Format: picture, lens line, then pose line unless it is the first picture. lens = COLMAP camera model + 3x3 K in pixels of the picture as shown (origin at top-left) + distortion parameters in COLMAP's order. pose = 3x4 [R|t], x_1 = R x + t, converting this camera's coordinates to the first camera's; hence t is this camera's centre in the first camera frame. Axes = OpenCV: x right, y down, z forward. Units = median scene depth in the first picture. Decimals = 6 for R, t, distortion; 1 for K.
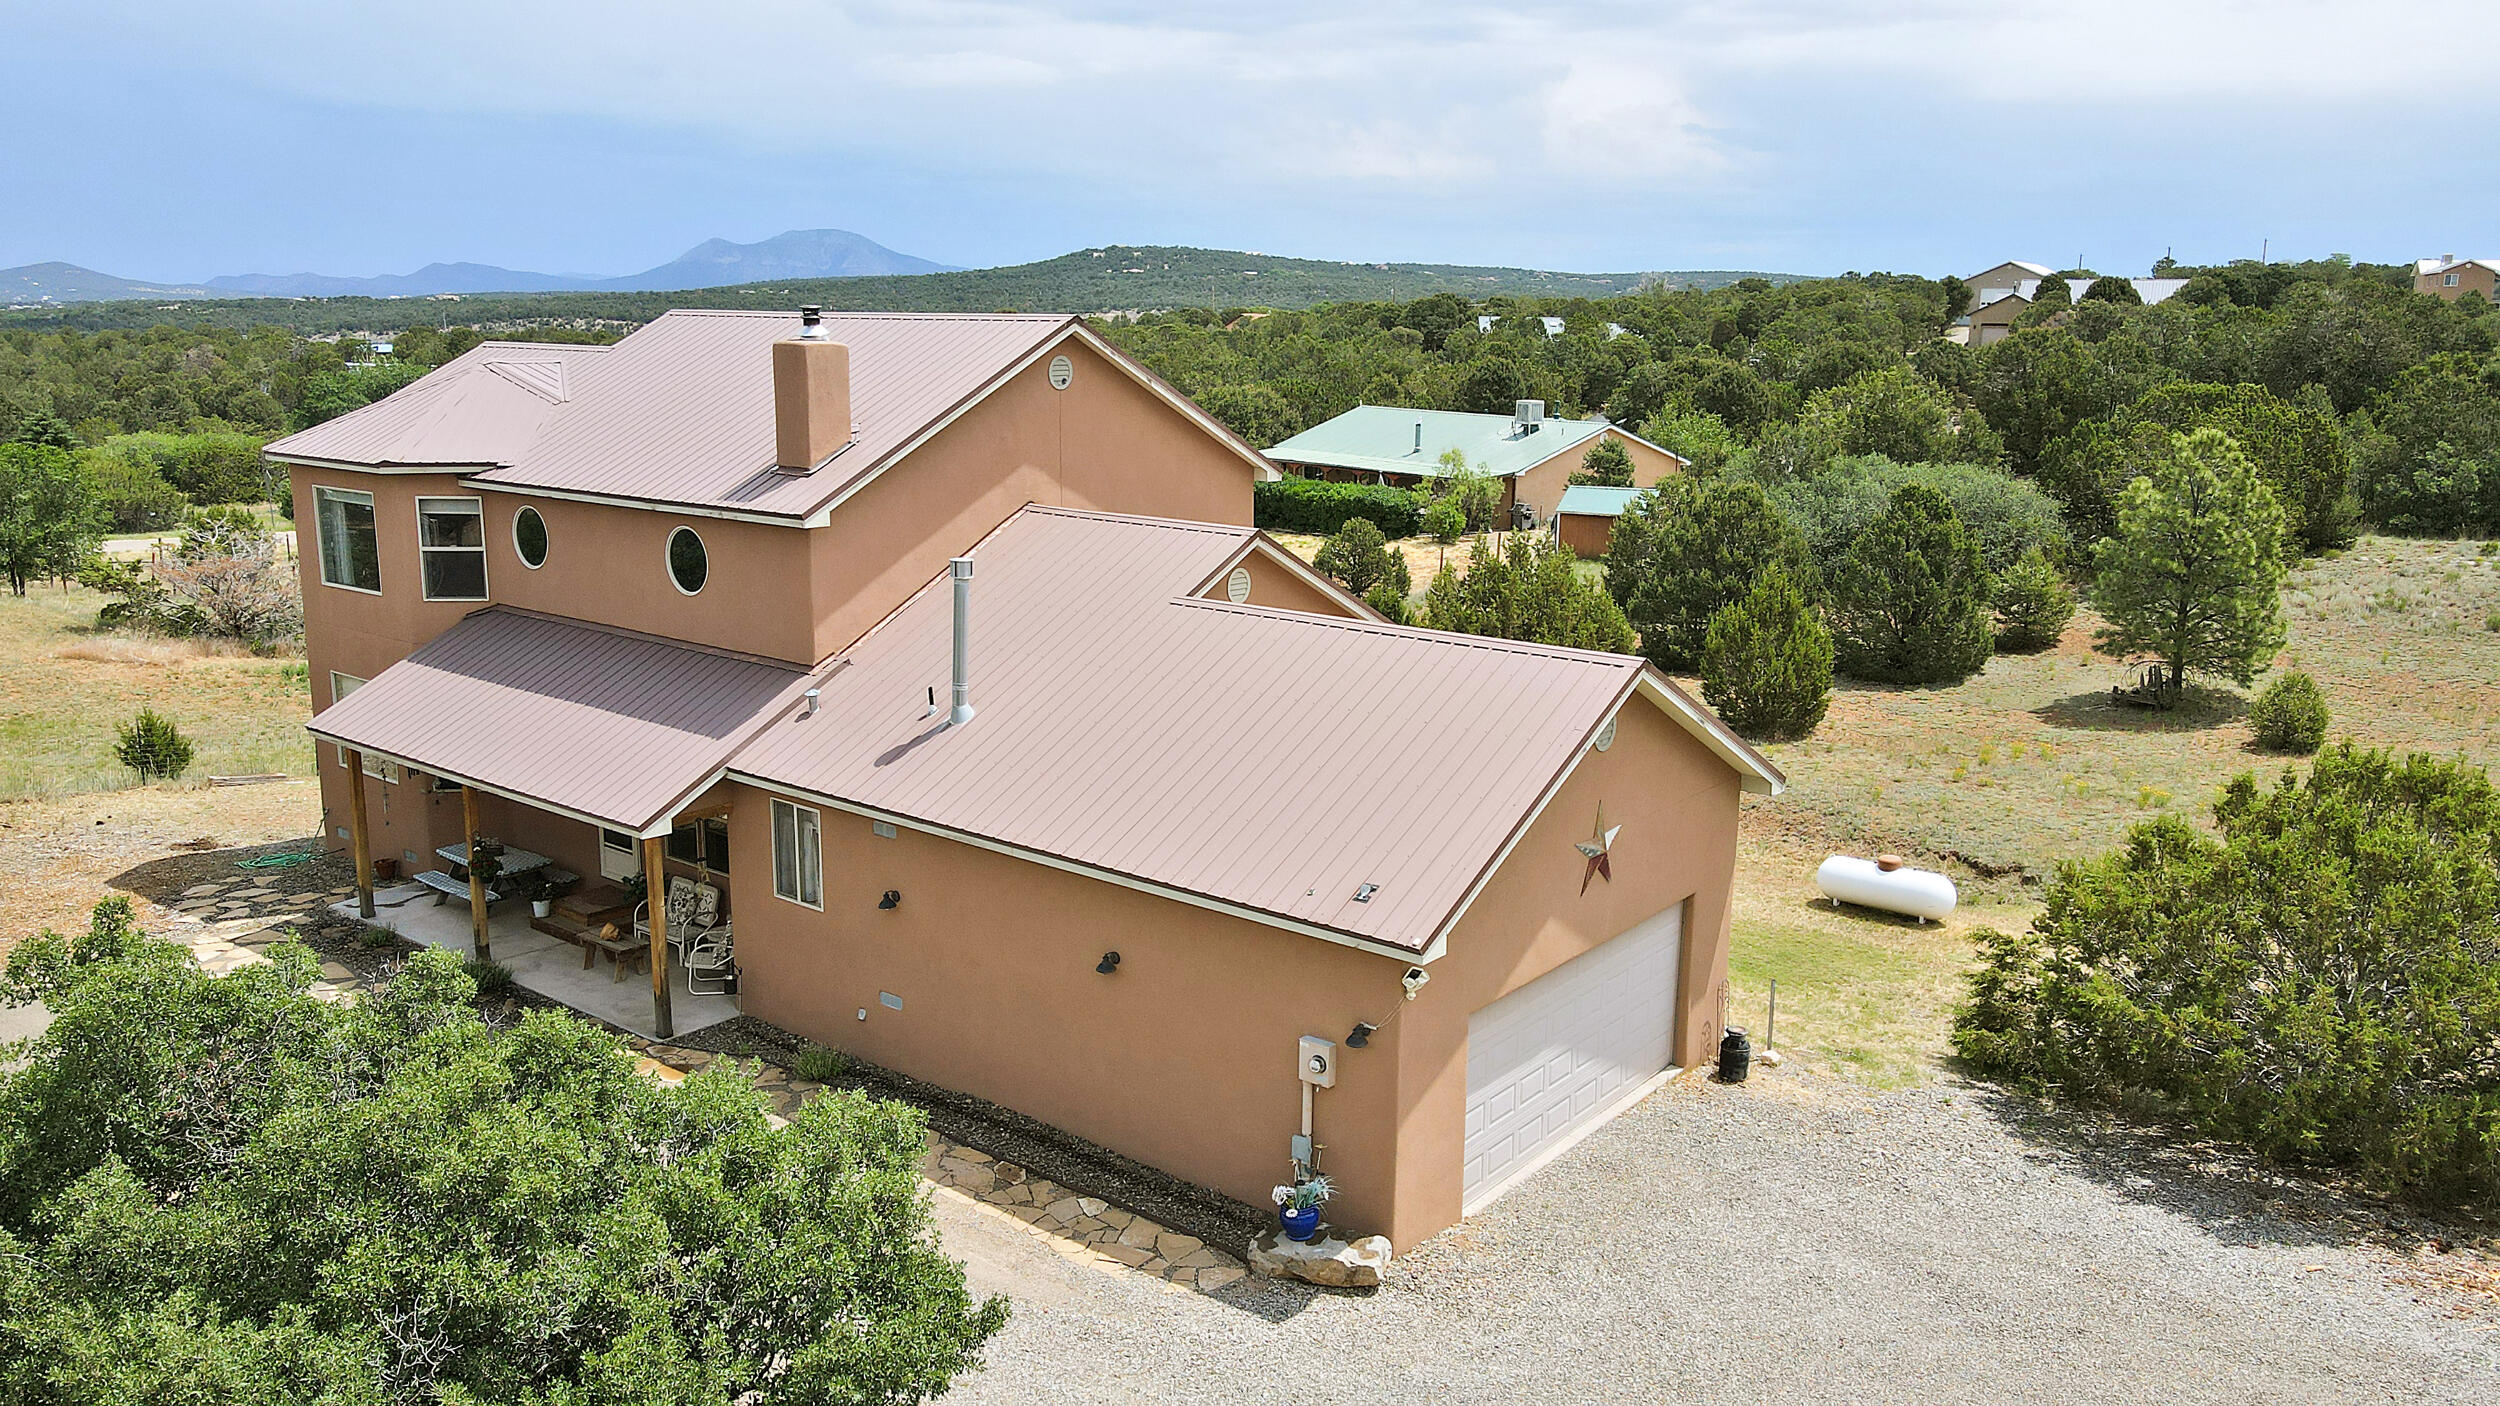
lens RADIAL K [[1877.3, 0, 1250.0], [0, 1877.3, 703.0], [0, 0, 1]] dist [0.019209, 0.003548]
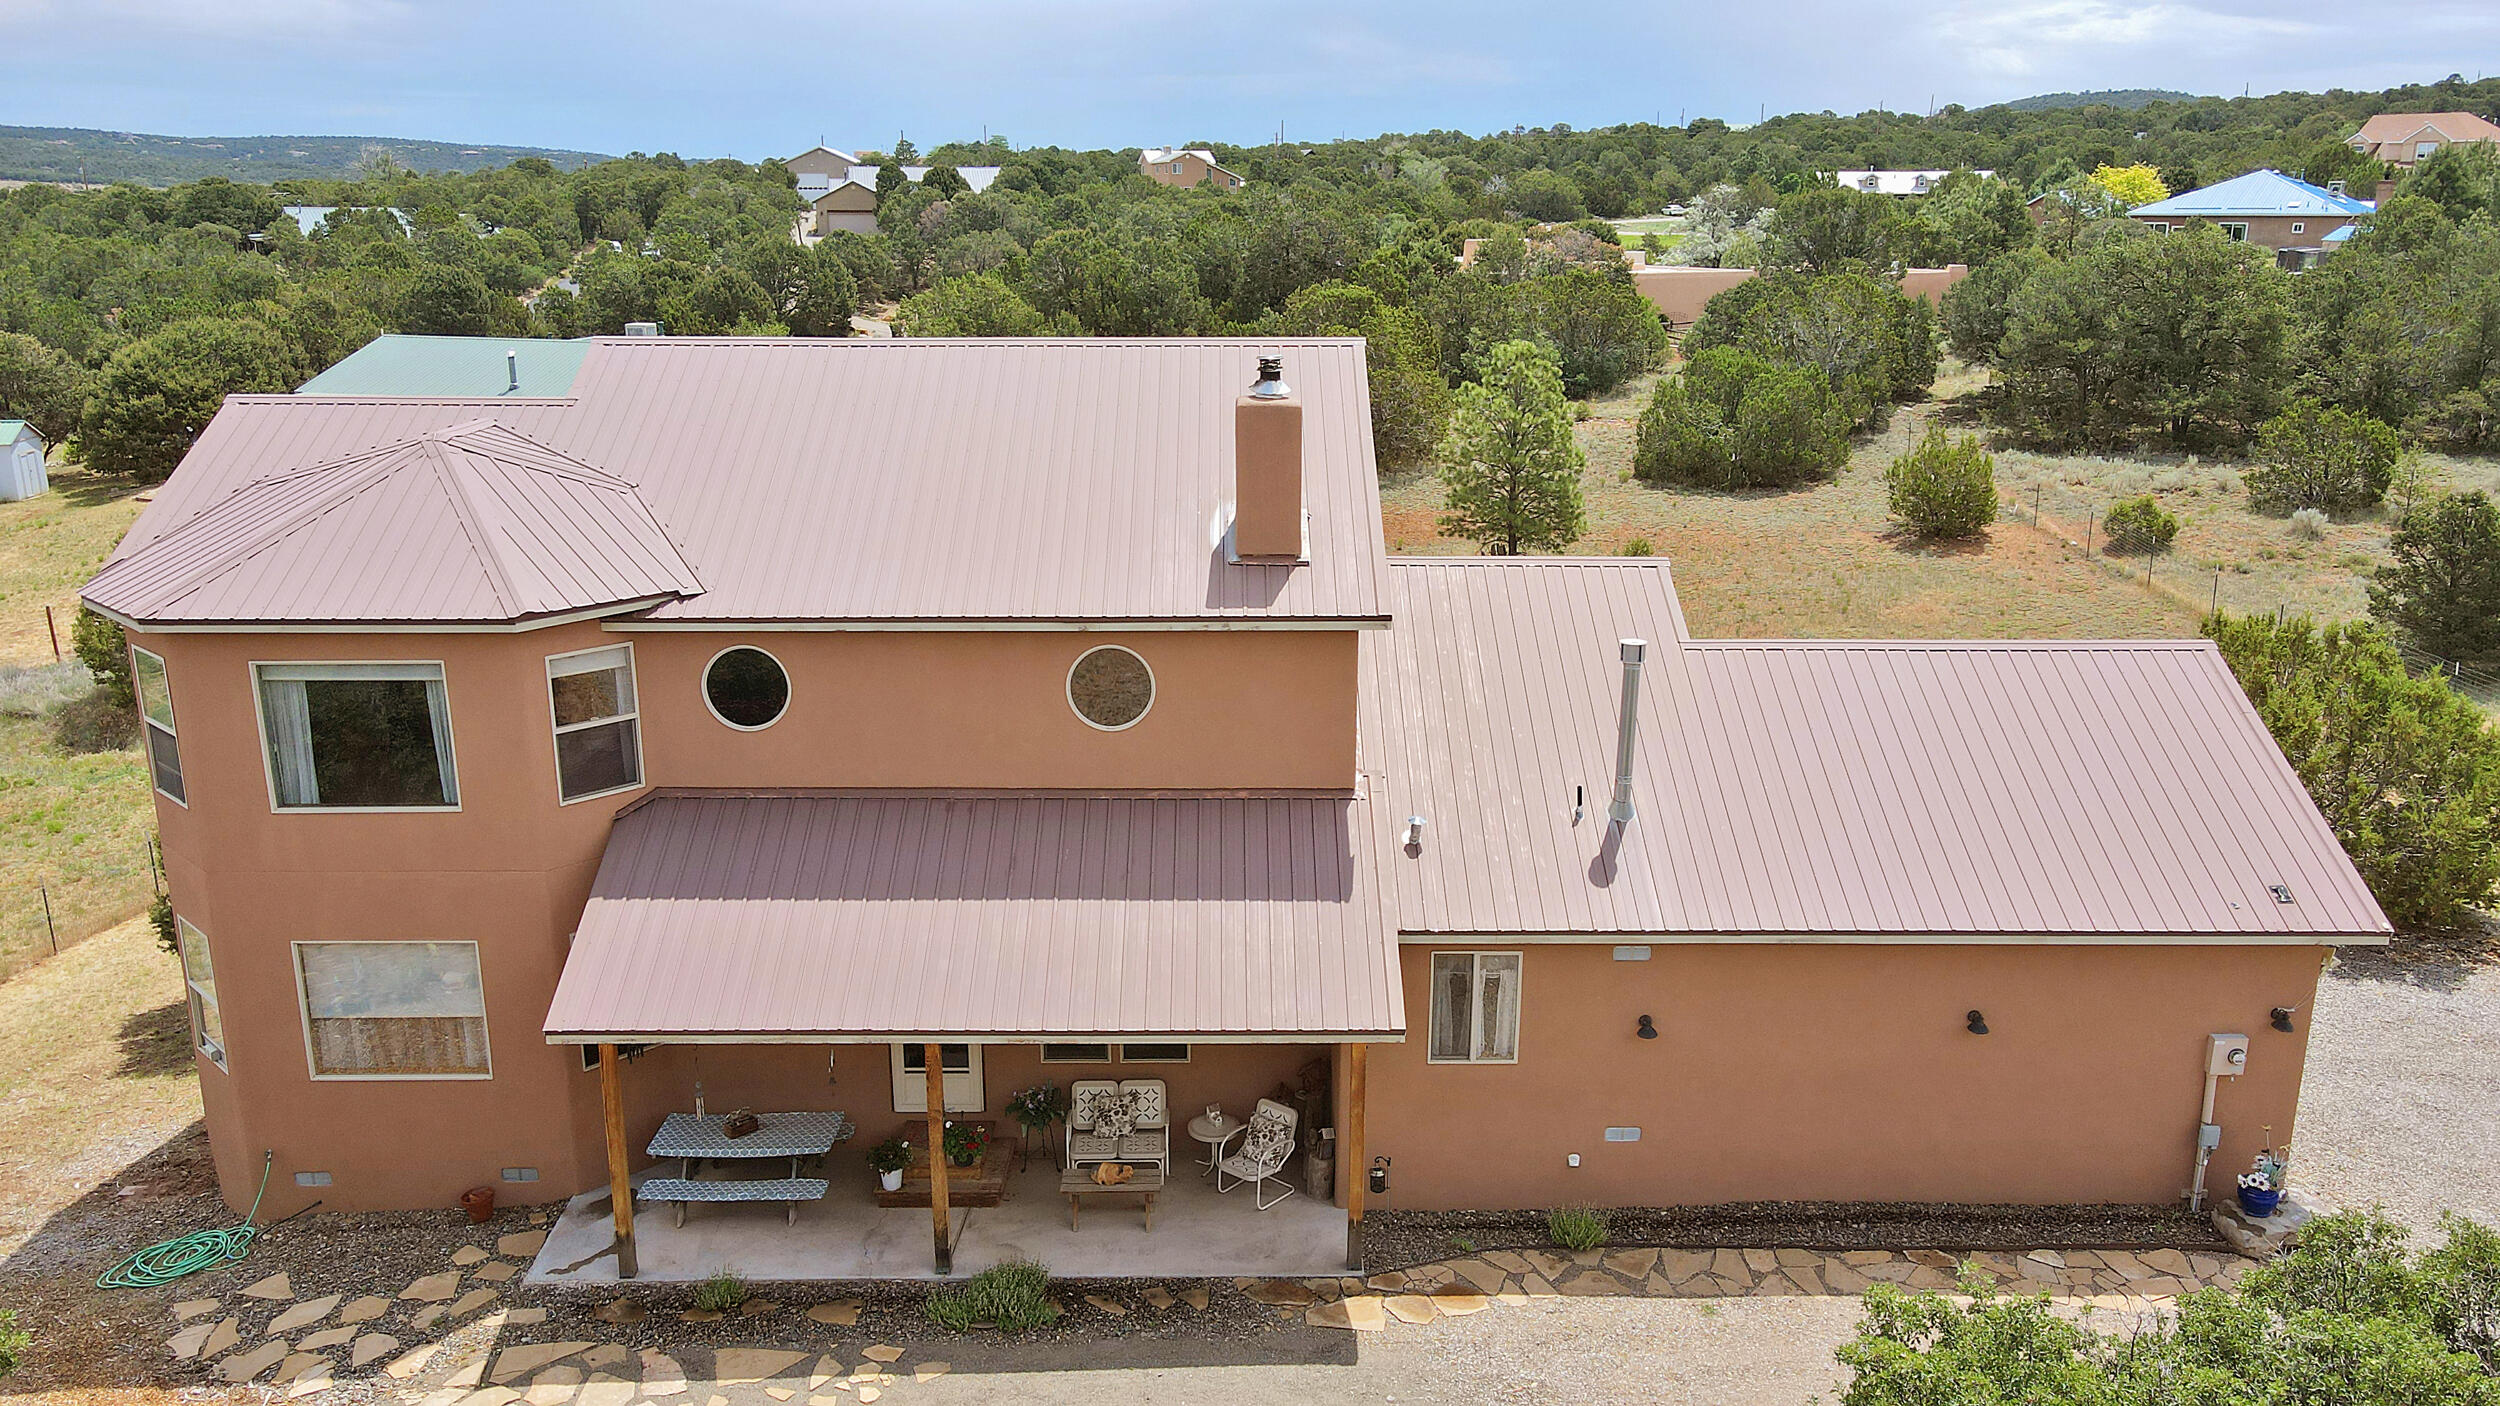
lens RADIAL K [[1877.3, 0, 1250.0], [0, 1877.3, 703.0], [0, 0, 1]] dist [0.019209, 0.003548]
pose [[0.768210, -0.177061, 0.615226, -0.667127], [0.135153, 0.984188, 0.114488, -0.136761], [-0.625769, -0.004801, 0.779994, 0.319761]]
